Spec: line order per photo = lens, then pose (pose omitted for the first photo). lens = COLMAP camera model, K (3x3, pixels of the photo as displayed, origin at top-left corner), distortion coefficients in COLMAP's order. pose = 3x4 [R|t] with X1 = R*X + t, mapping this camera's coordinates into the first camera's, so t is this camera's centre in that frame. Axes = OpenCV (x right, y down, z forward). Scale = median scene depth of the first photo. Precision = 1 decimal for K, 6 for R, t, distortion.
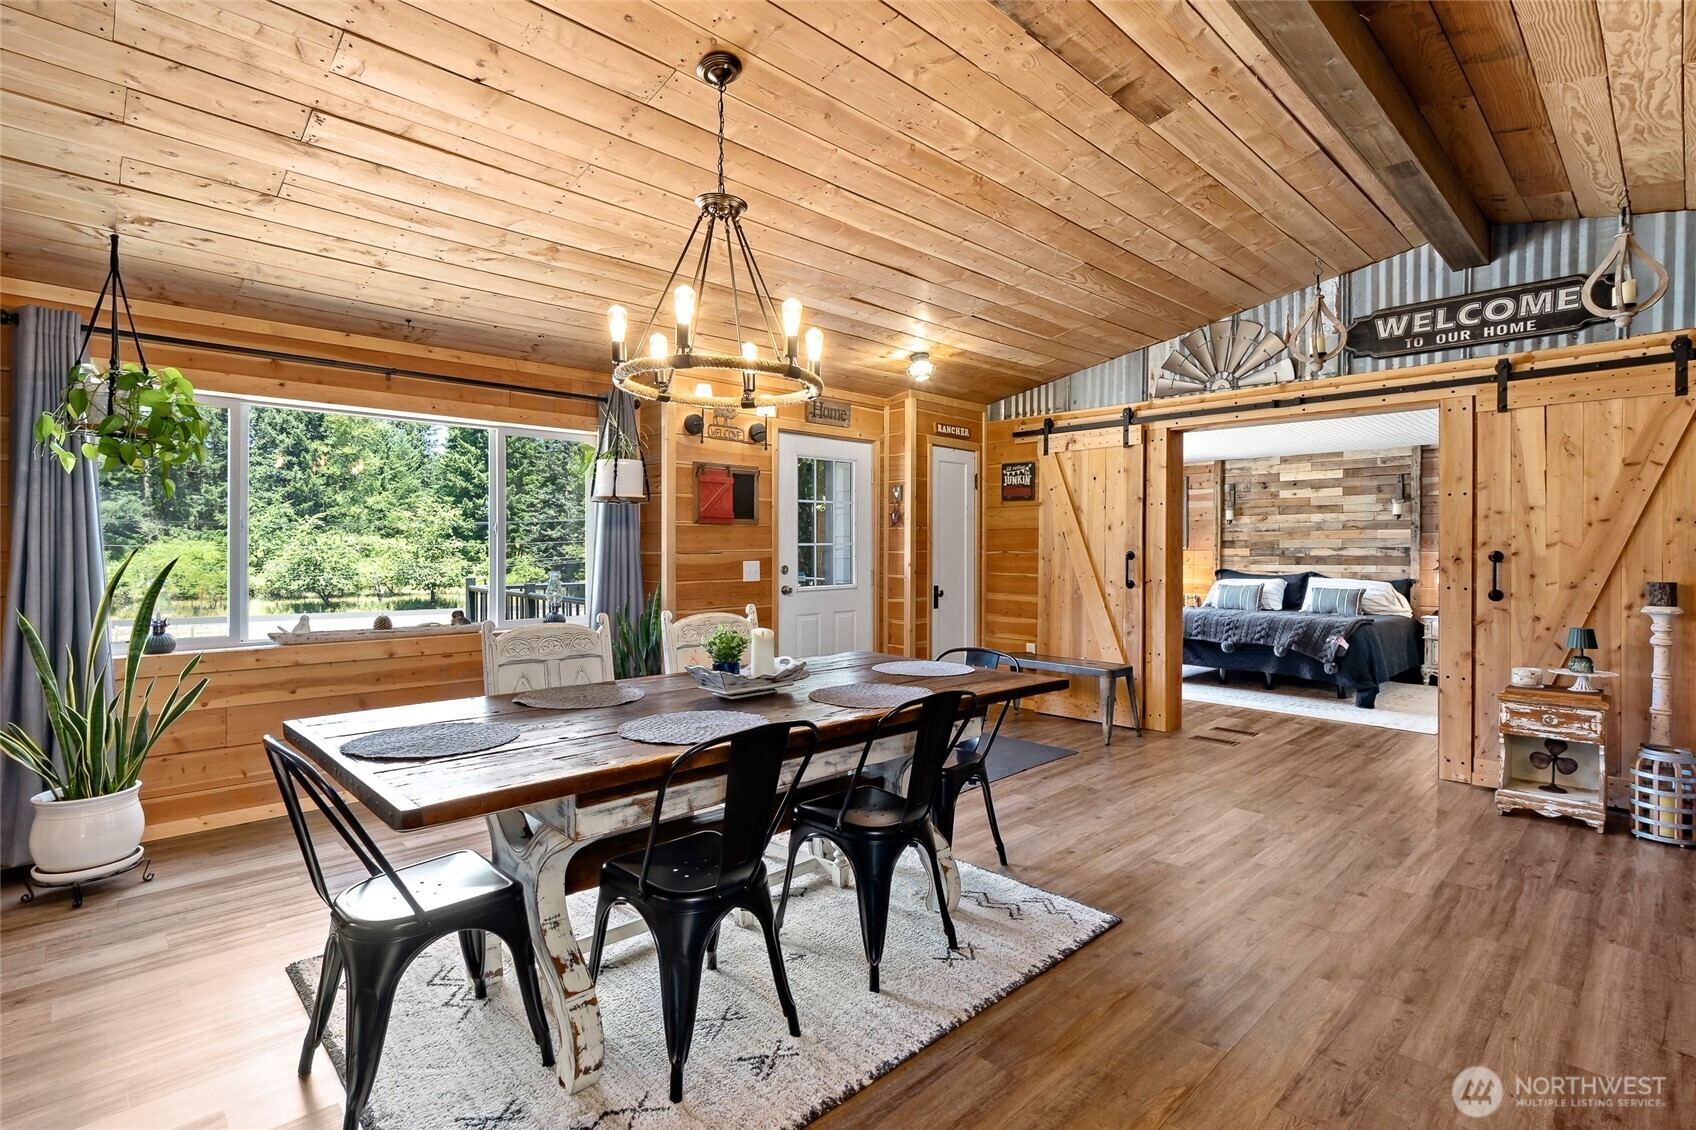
lens RADIAL K [[814.8, 0, 846.7], [0, 814.8, 549.1], [0, 0, 1]] dist [-0.005278, 0.000482]
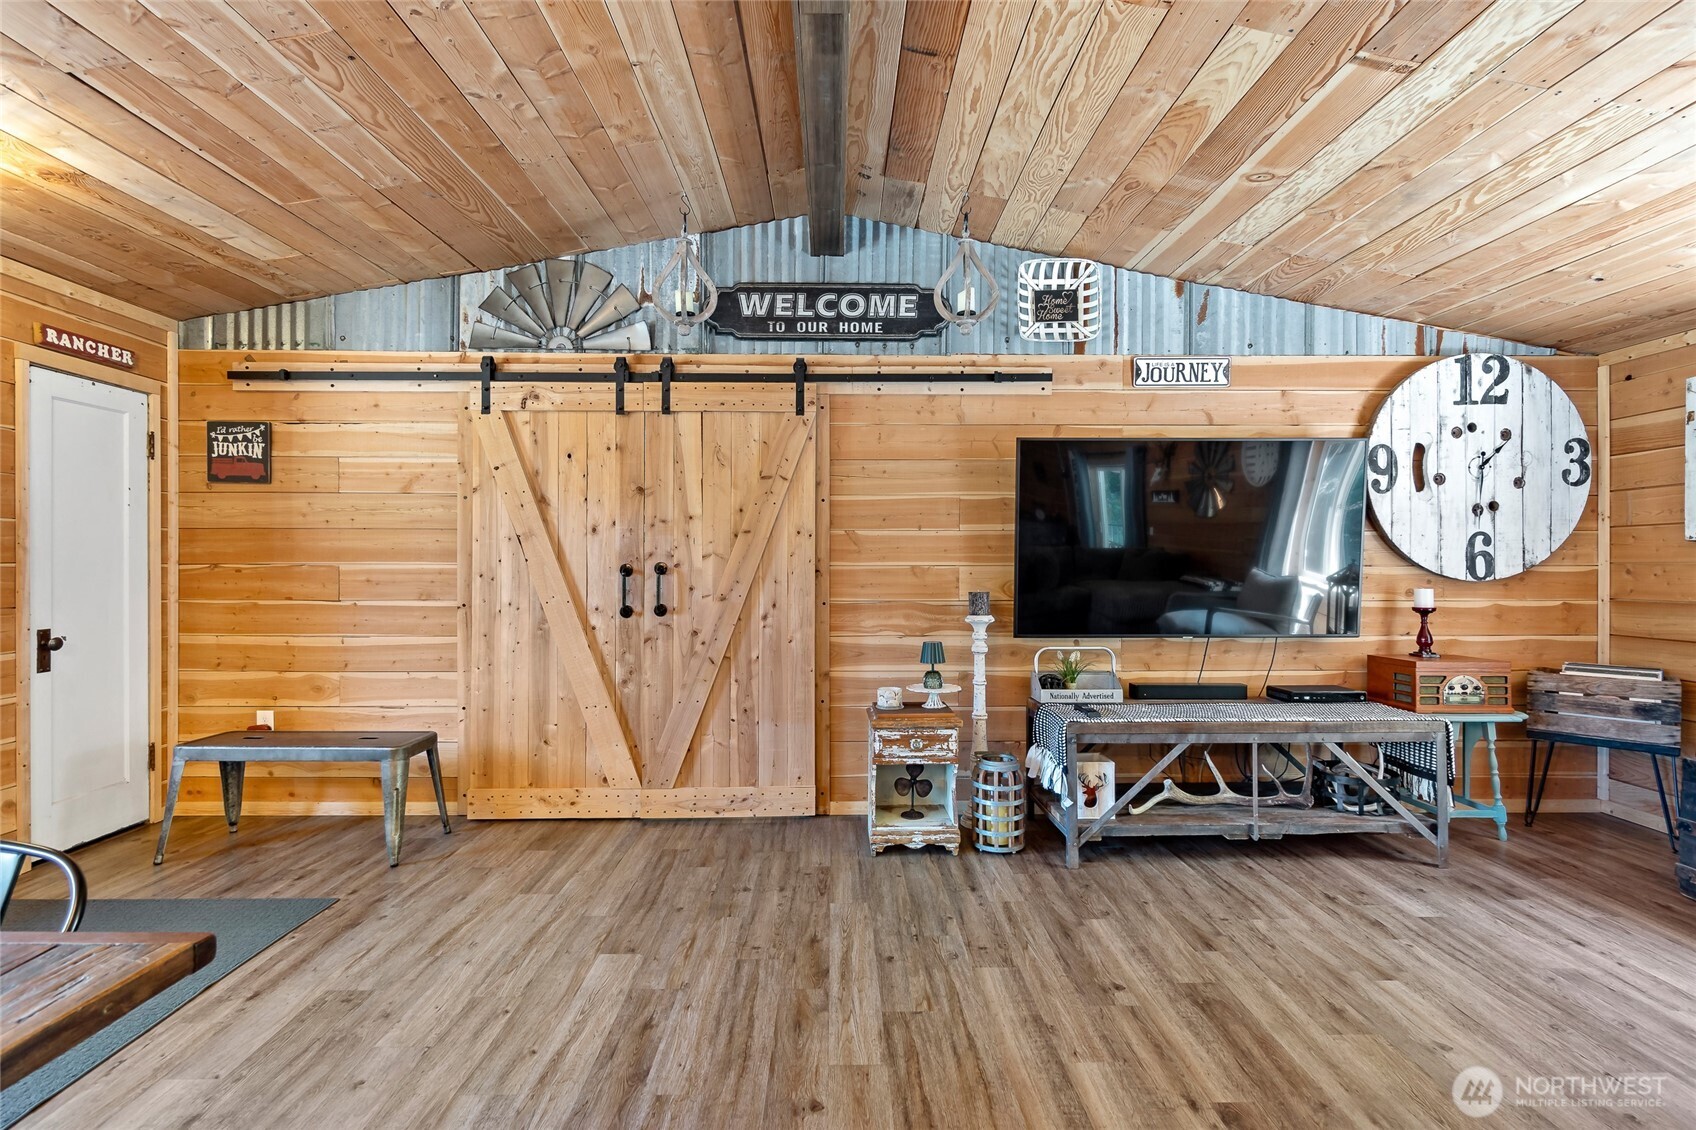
lens RADIAL K [[767.4, 0, 848.0], [0, 767.4, 565.0], [0, 0, 1]] dist [0.000735, -0.000543]
pose [[0.683208, -0.005711, 0.730201, 0.102790], [0.001566, 0.999979, 0.006356, -0.000065], [-0.730222, -0.003199, 0.683202, 0.270994]]
